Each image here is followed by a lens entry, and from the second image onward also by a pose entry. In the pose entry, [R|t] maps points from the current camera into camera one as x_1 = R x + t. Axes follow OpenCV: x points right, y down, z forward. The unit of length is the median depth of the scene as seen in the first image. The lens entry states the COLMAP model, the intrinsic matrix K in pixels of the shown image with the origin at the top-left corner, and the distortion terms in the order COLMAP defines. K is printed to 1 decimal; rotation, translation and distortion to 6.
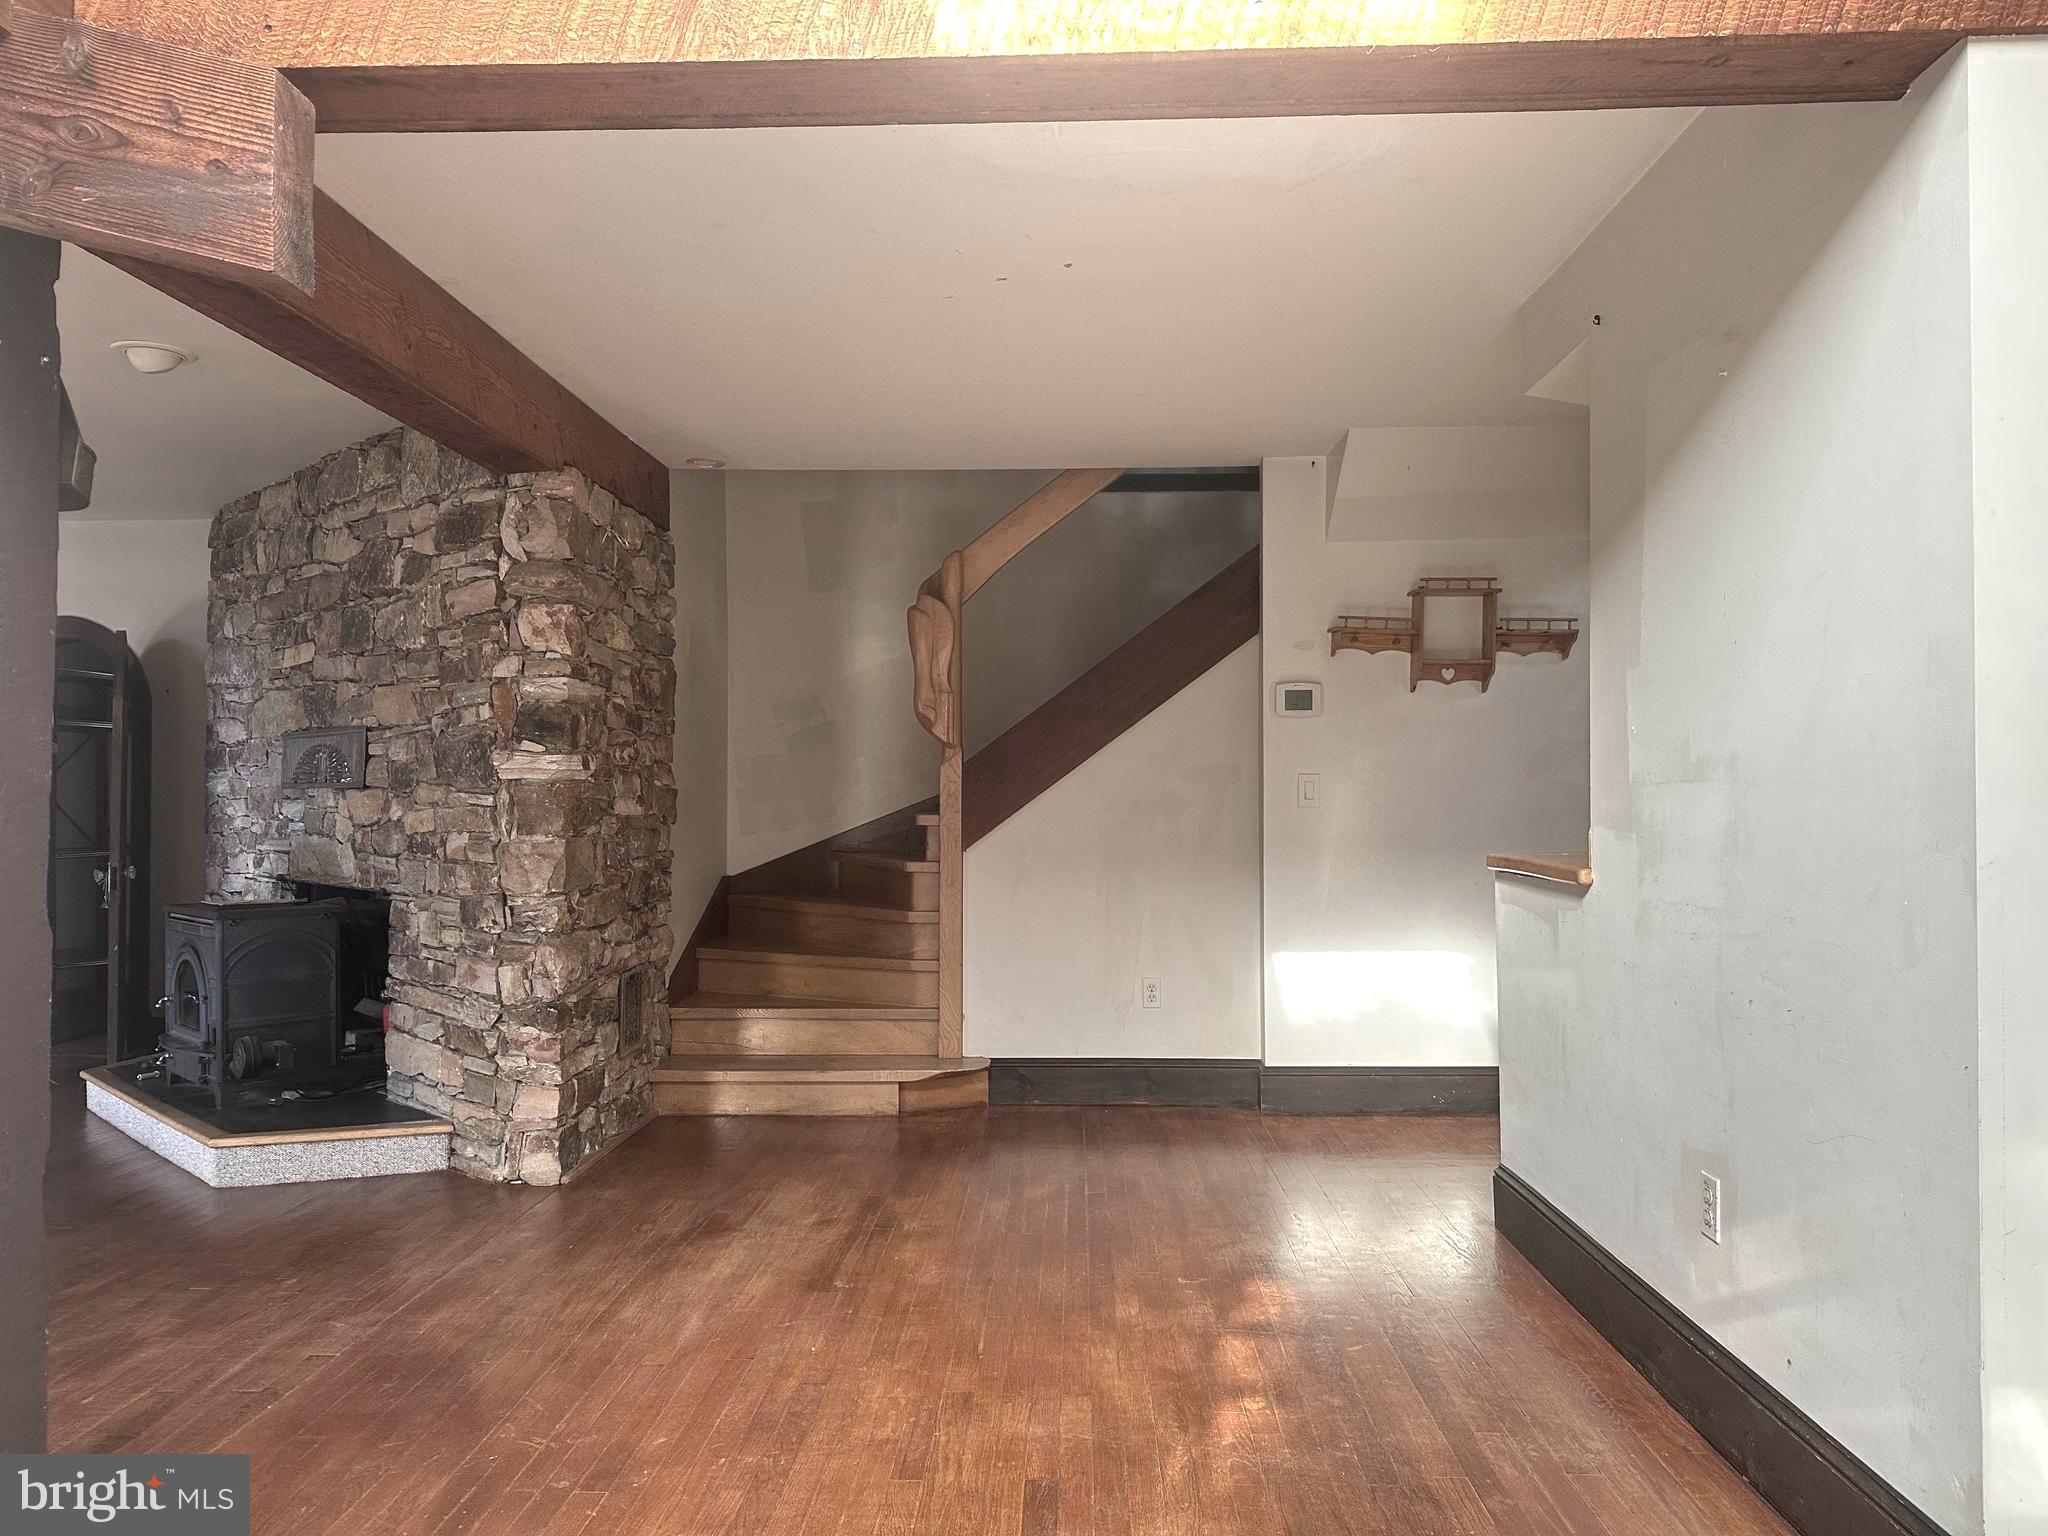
lens RADIAL K [[1428.0, 0, 1063.5], [0, 1428.0, 785.8], [0, 0, 1]] dist [0.057091, -0.036934]
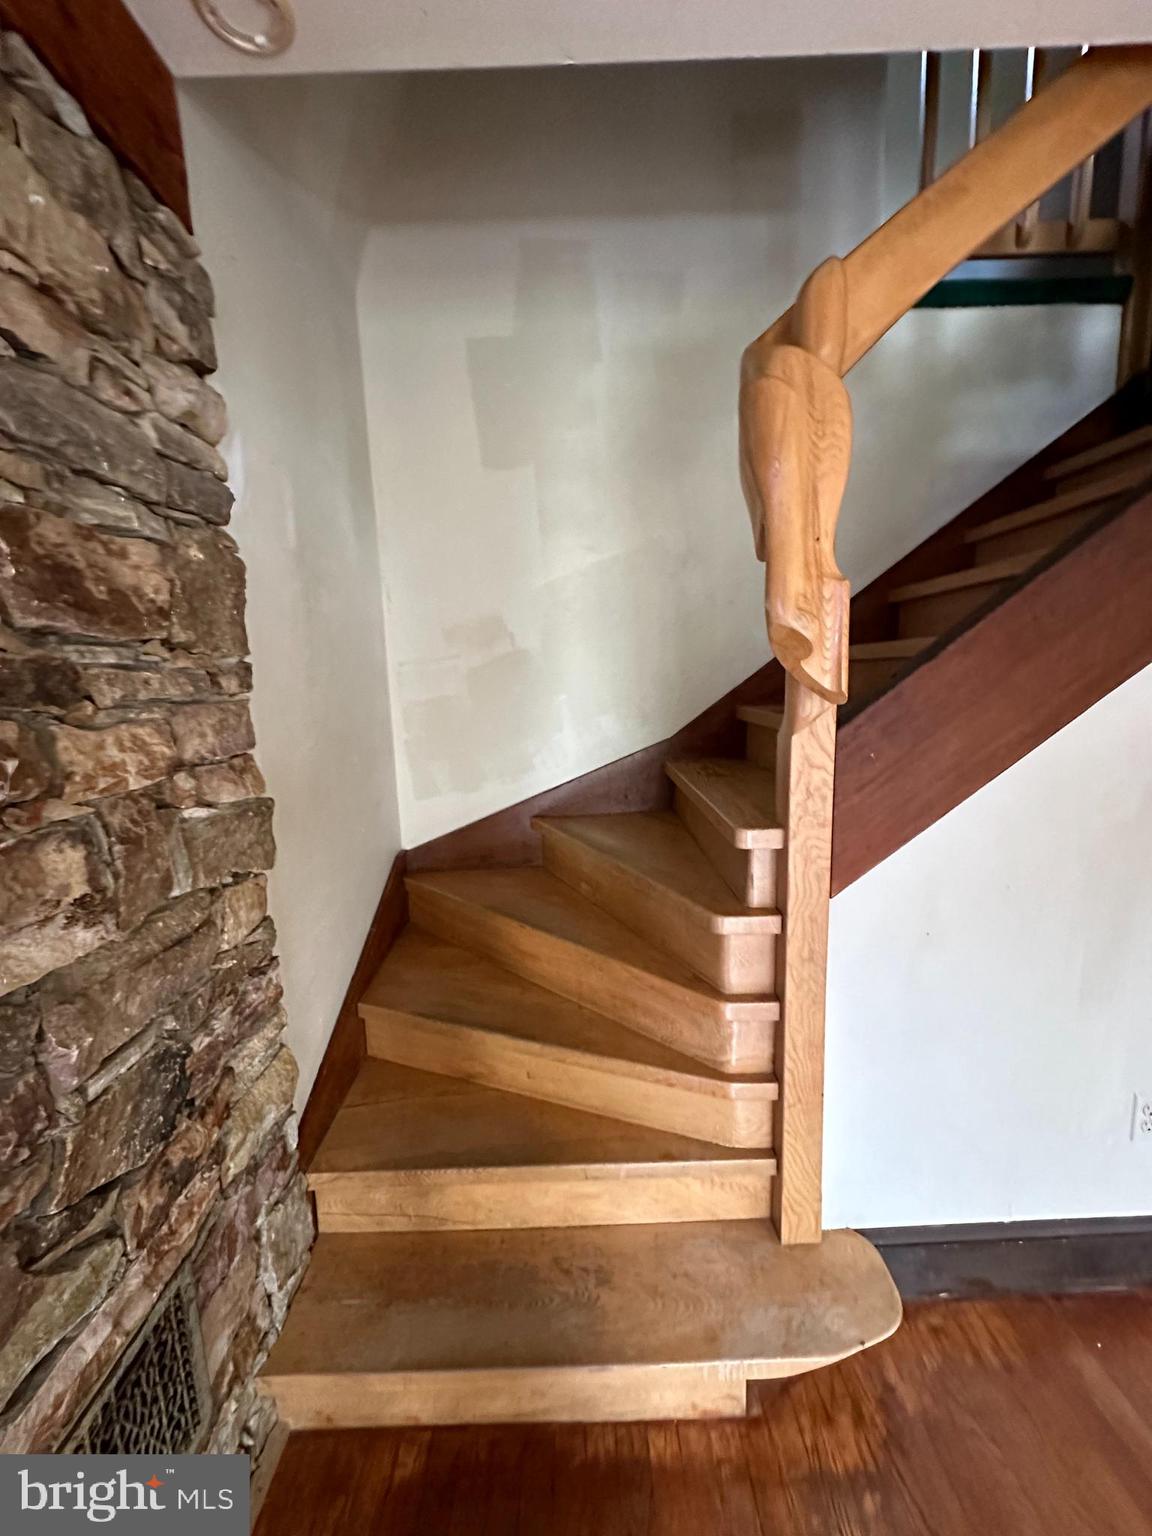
lens RADIAL K [[607.7, 0, 584.3], [0, 607.7, 765.7], [0, 0, 1]] dist [-0.003178, 0.000493]
pose [[0.999029, -0.039544, 0.019404, -0.162708], [0.036110, 0.987512, 0.153347, -0.038674], [-0.025225, -0.152497, 0.987982, 0.789067]]
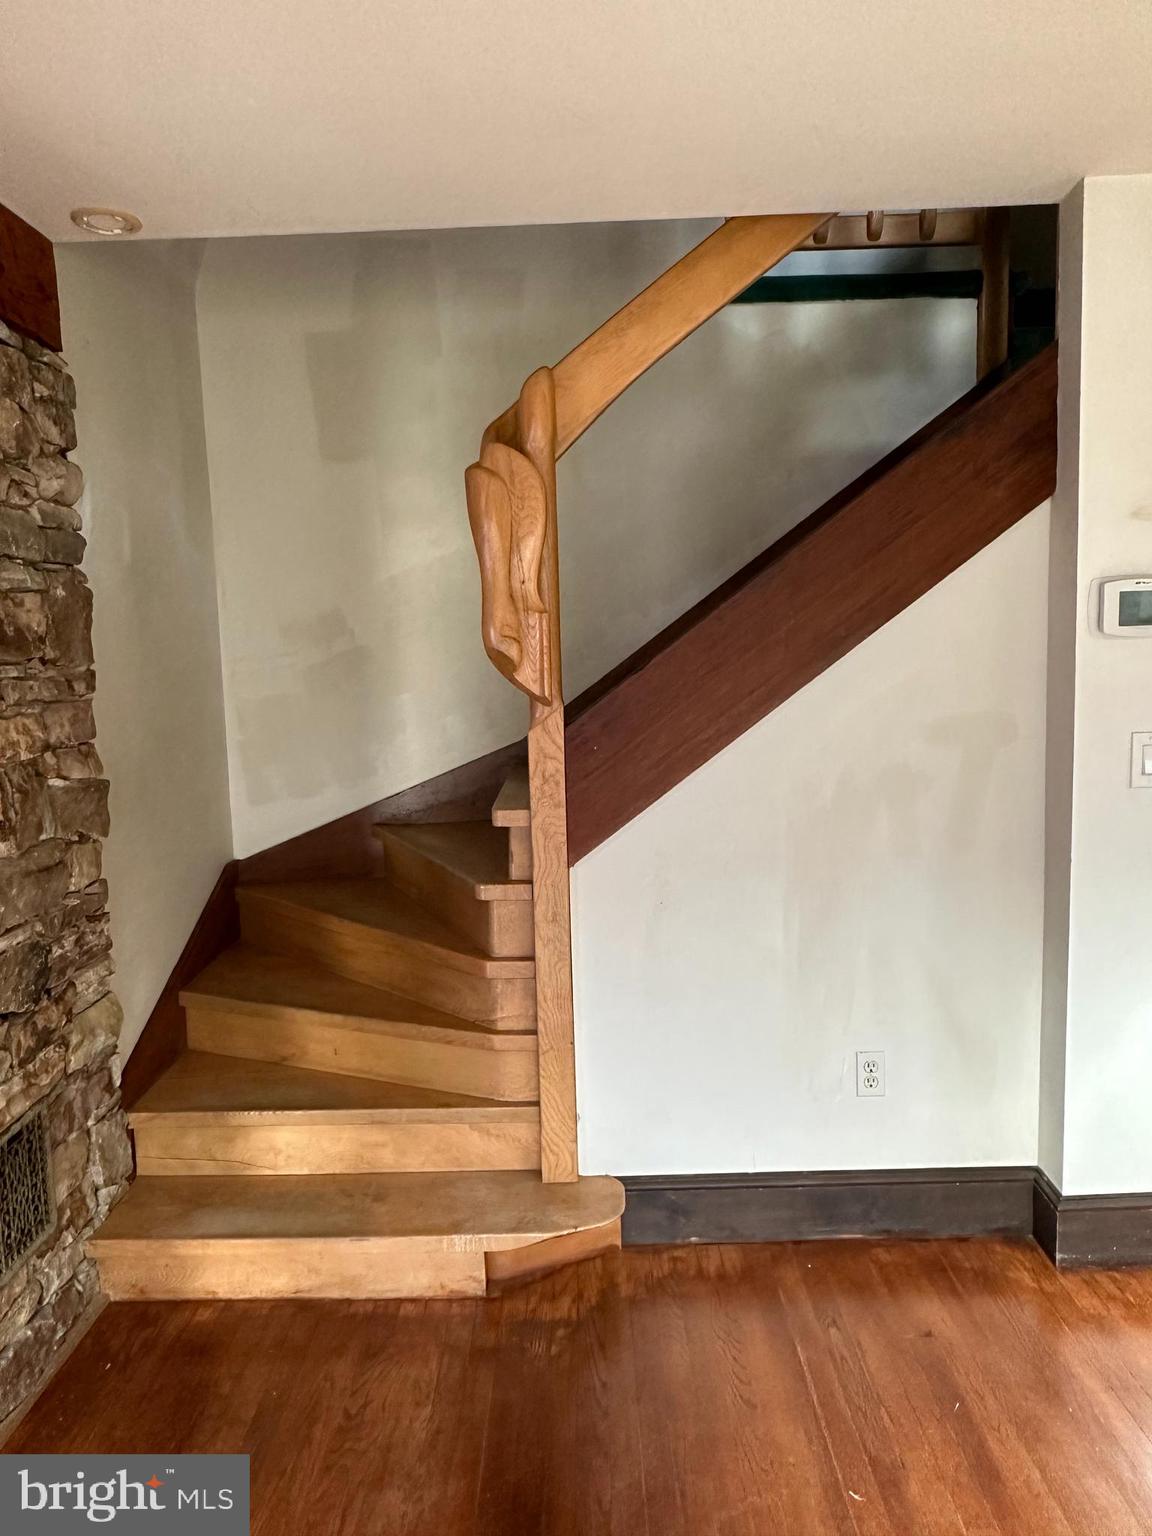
lens RADIAL K [[1039.6, 0, 577.0], [0, 1039.6, 771.4], [0, 0, 1]] dist [-0.008710, 0.007402]
pose [[0.999543, -0.030213, 0.000869, -0.066090], [0.029897, 0.992500, 0.118536, -0.049116], [-0.004444, -0.118456, 0.992949, 0.553974]]
